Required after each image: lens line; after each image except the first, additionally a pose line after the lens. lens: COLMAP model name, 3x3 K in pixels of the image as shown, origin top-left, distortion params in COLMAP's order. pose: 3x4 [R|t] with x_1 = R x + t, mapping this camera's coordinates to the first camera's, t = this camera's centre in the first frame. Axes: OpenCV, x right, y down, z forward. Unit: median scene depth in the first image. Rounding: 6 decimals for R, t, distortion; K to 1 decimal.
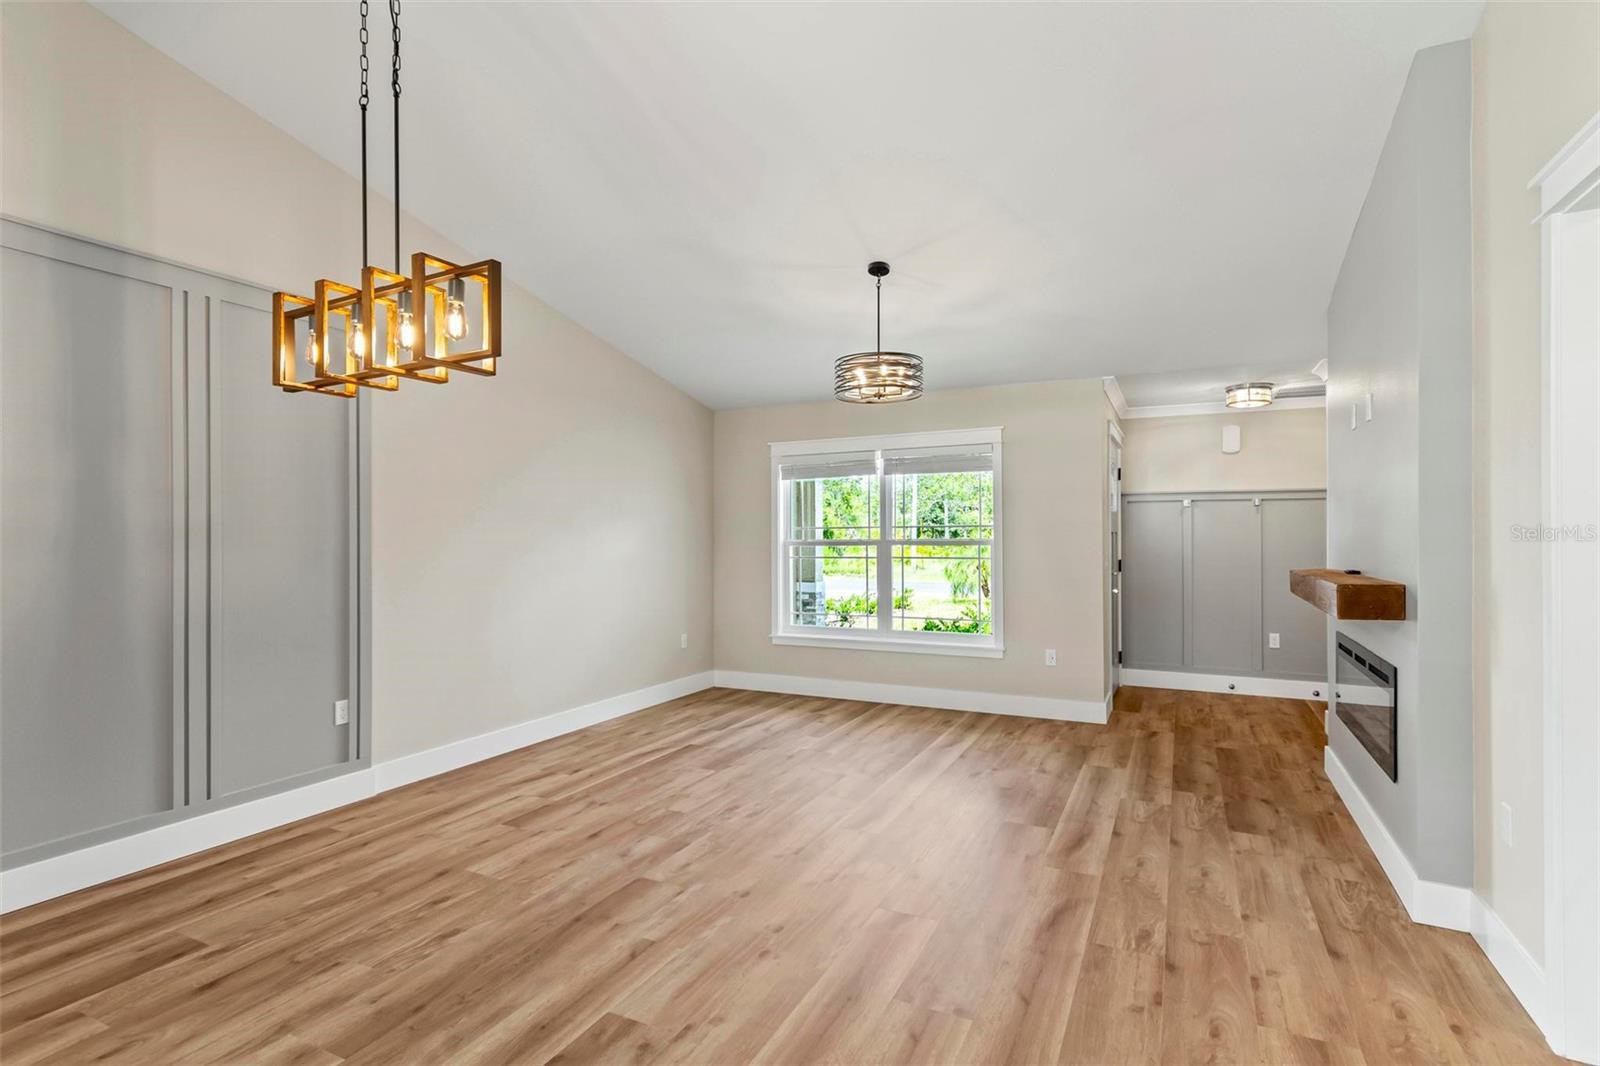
lens RADIAL K [[772.0, 0, 801.9], [0, 772.0, 535.2], [0, 0, 1]] dist [0.007741, -0.003049]
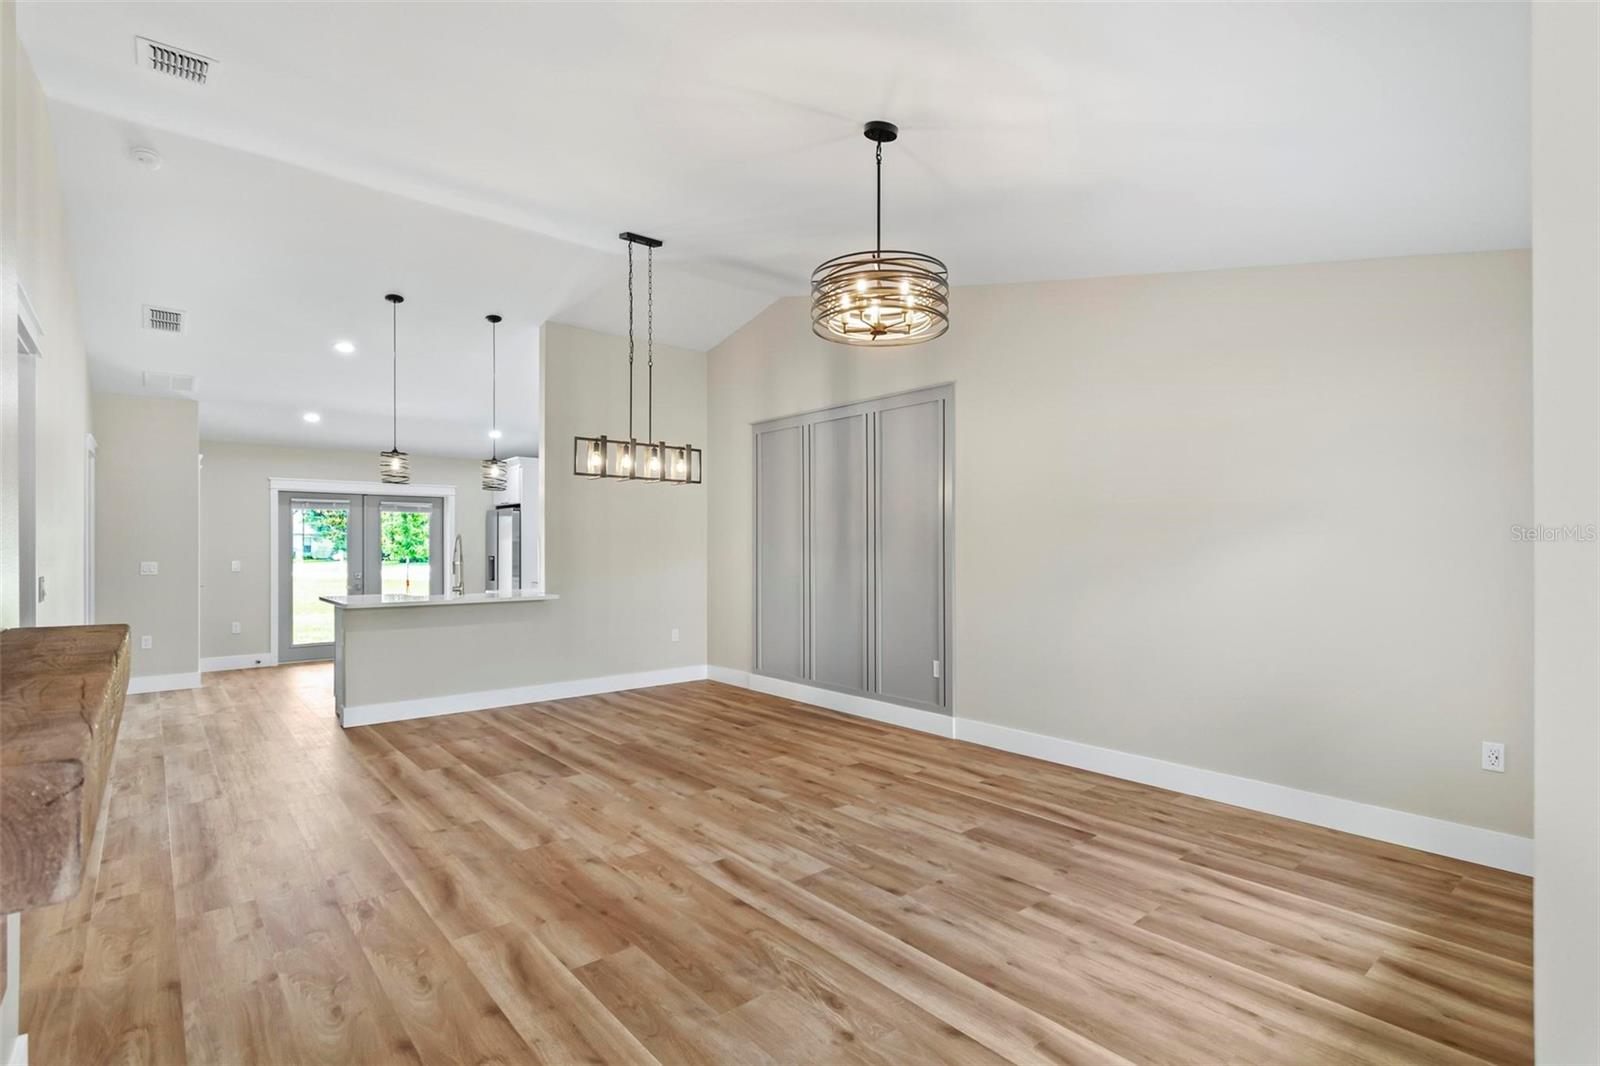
lens RADIAL K [[772.0, 0, 801.1], [0, 772.0, 540.6], [0, 0, 1]] dist [0.007741, -0.003049]
pose [[-0.402620, -0.004221, -0.915358, 0.920347], [0.004651, 0.999967, -0.006657, 0.002356], [0.915356, -0.006938, -0.402587, 1.540409]]
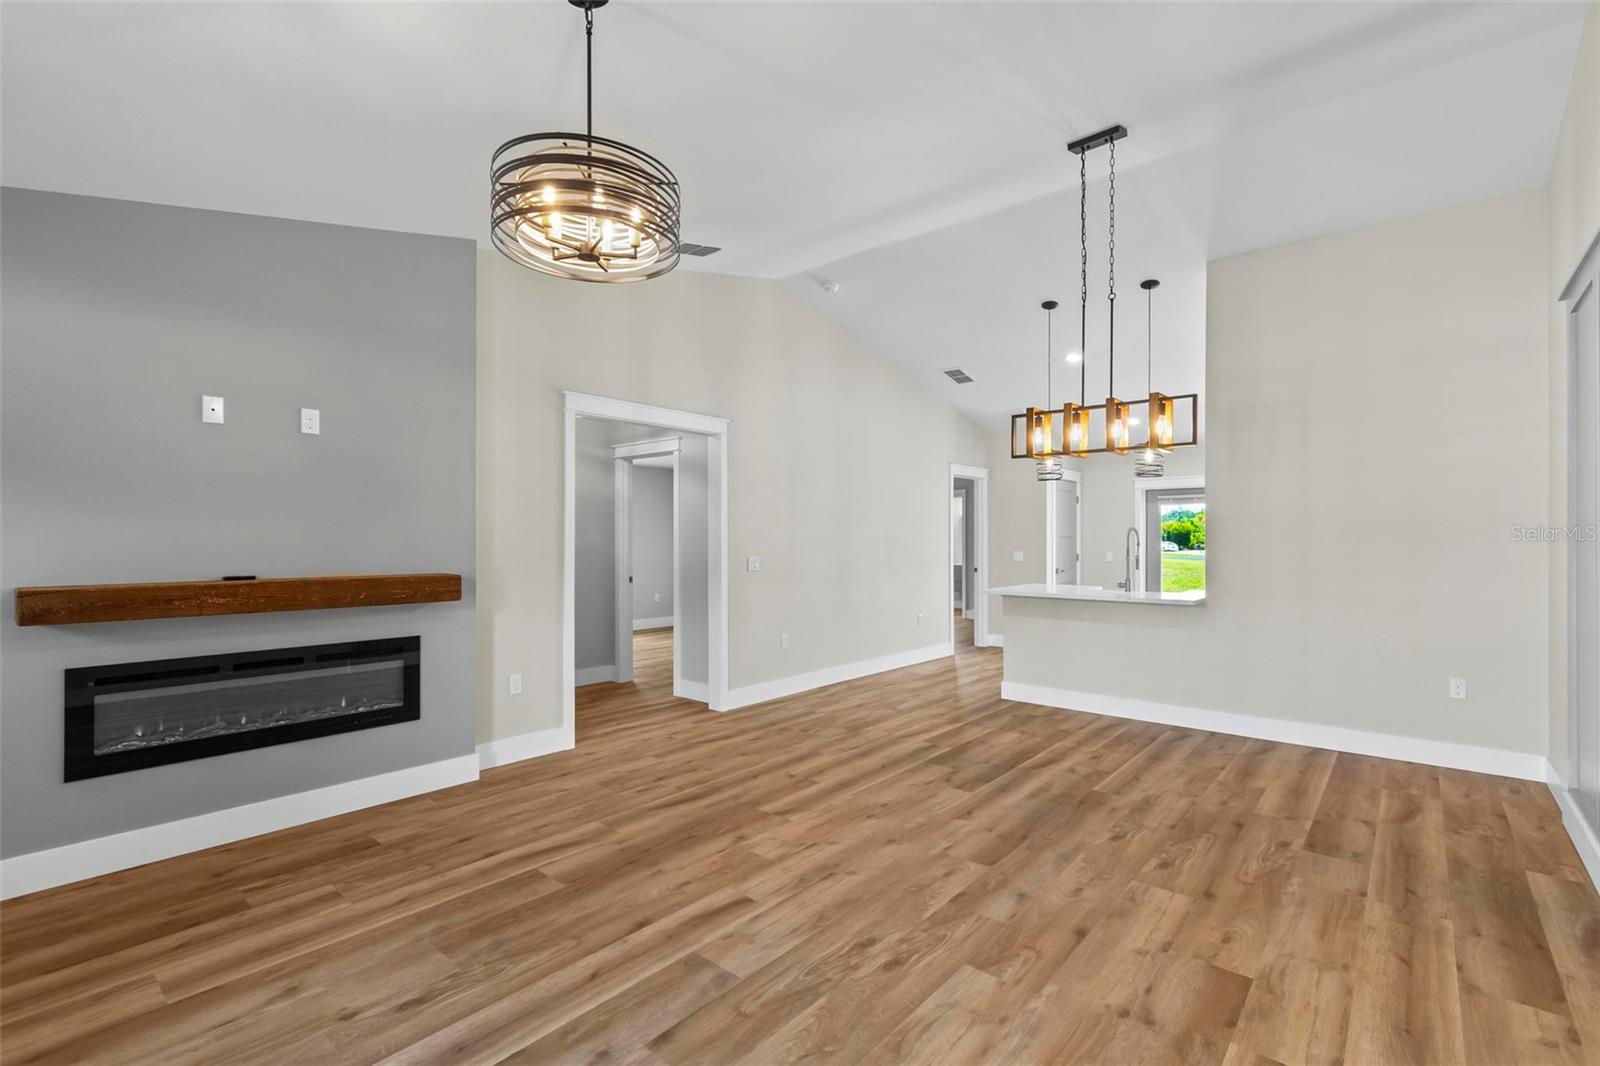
lens RADIAL K [[708.7, 0, 795.3], [0, 708.7, 543.8], [0, 0, 1]] dist [0.003914, -0.000848]
pose [[-0.965705, 0.000399, 0.259640, -0.183969], [0.000723, 0.999999, 0.001152, 0.005424], [-0.259639, 0.001300, -0.965705, 1.794266]]
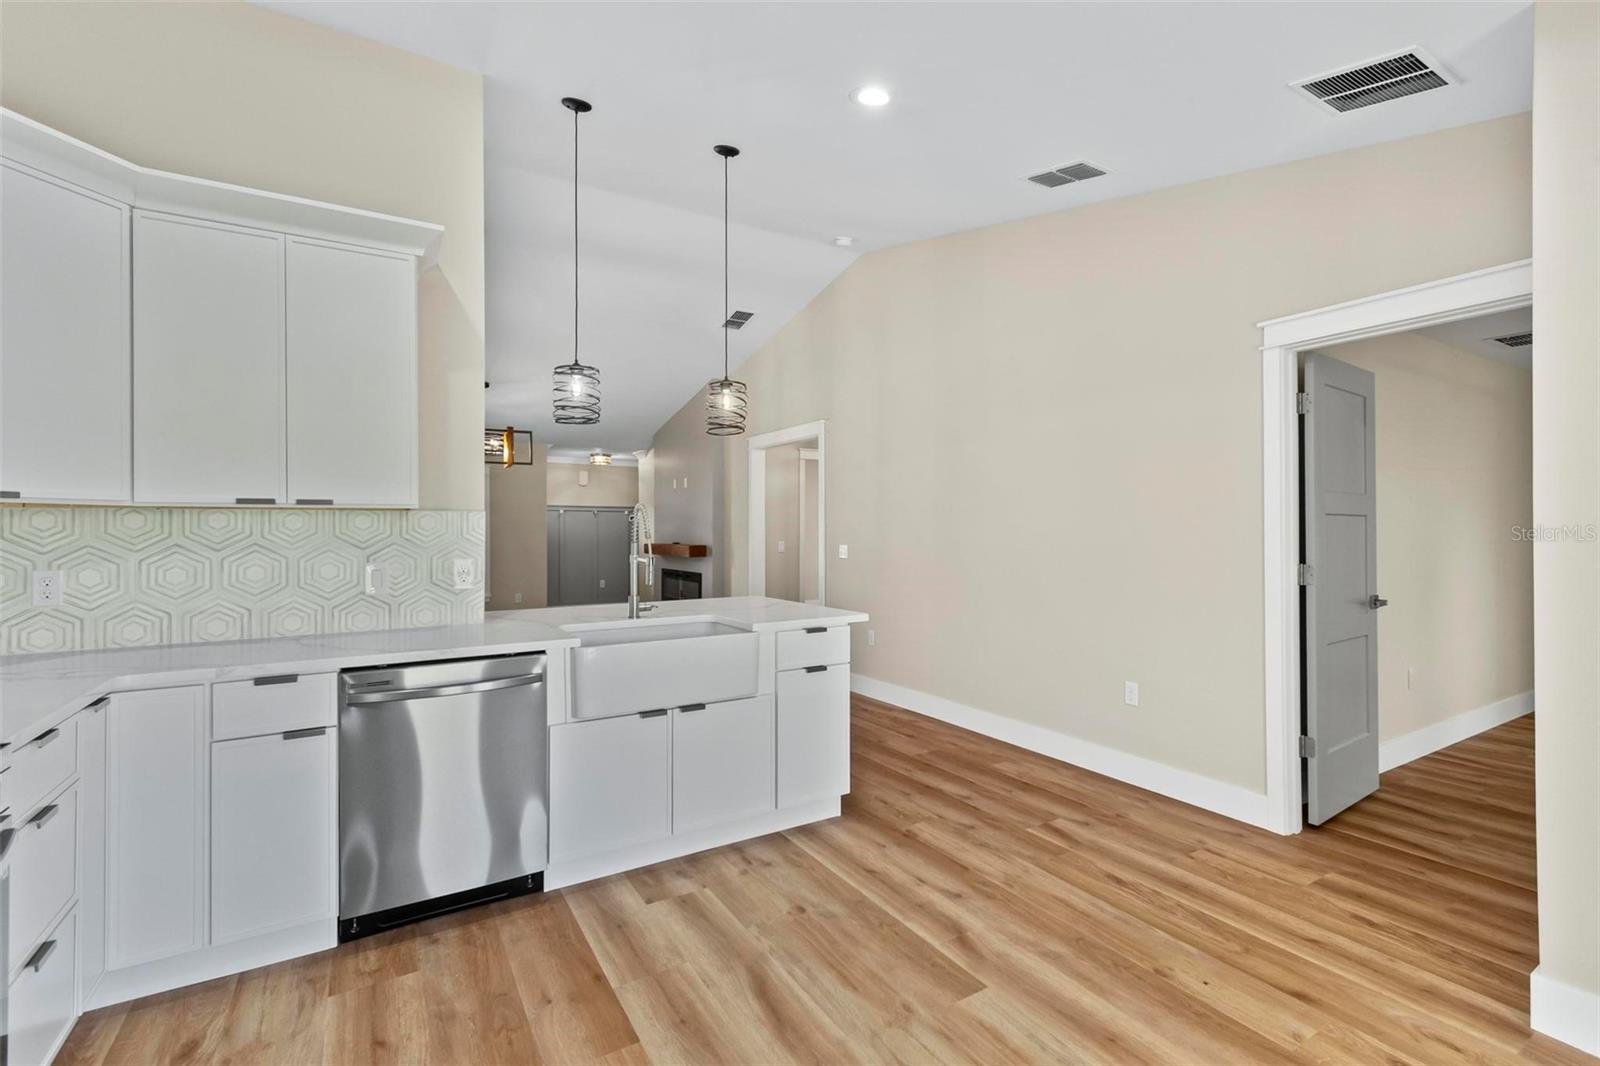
lens RADIAL K [[708.7, 0, 795.5], [0, 708.7, 526.7], [0, 0, 1]] dist [0.003914, -0.000848]
pose [[0.544734, 0.004879, 0.838595, -1.178977], [-0.000287, 0.999984, -0.005631, 0.004797], [-0.838609, 0.002827, 0.544727, -0.706545]]
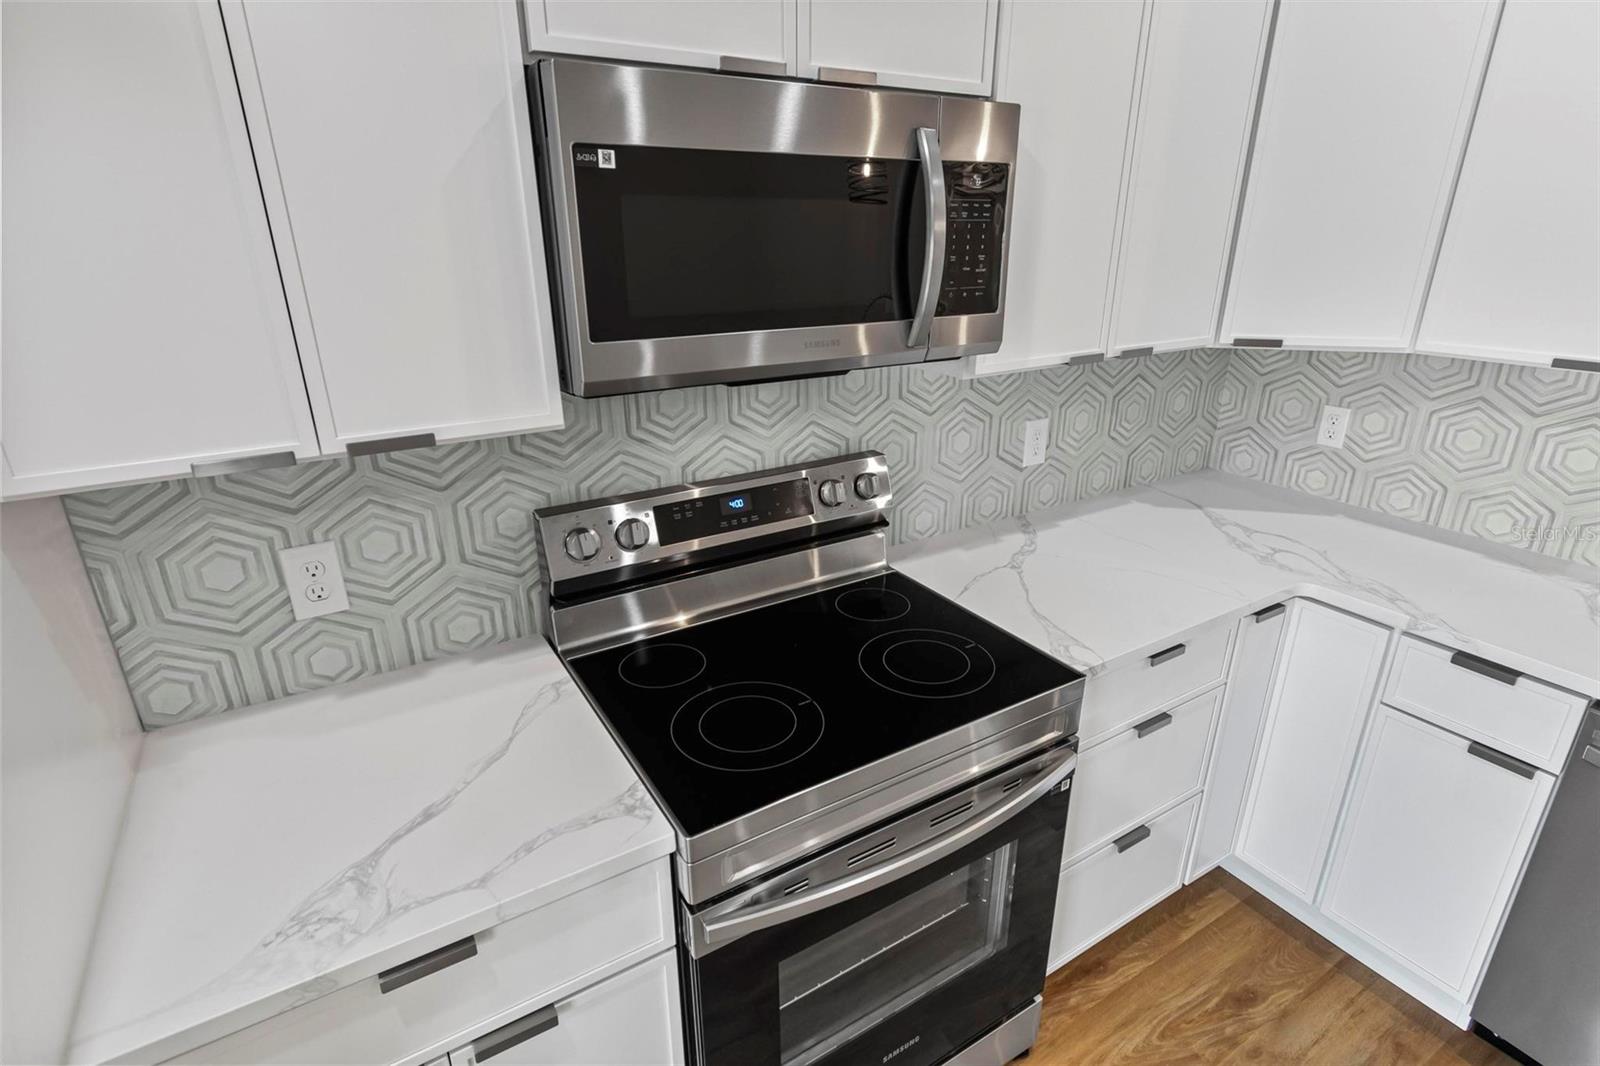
lens RADIAL K [[807.0, 0, 803.4], [0, 807.0, 533.8], [0, 0, 1]] dist [0.003841, -0.003113]
pose [[0.845701, 0.191731, -0.498025, -1.016867], [0.001441, 0.932407, 0.361408, -0.103494], [0.533655, -0.306360, 0.788261, -0.530390]]
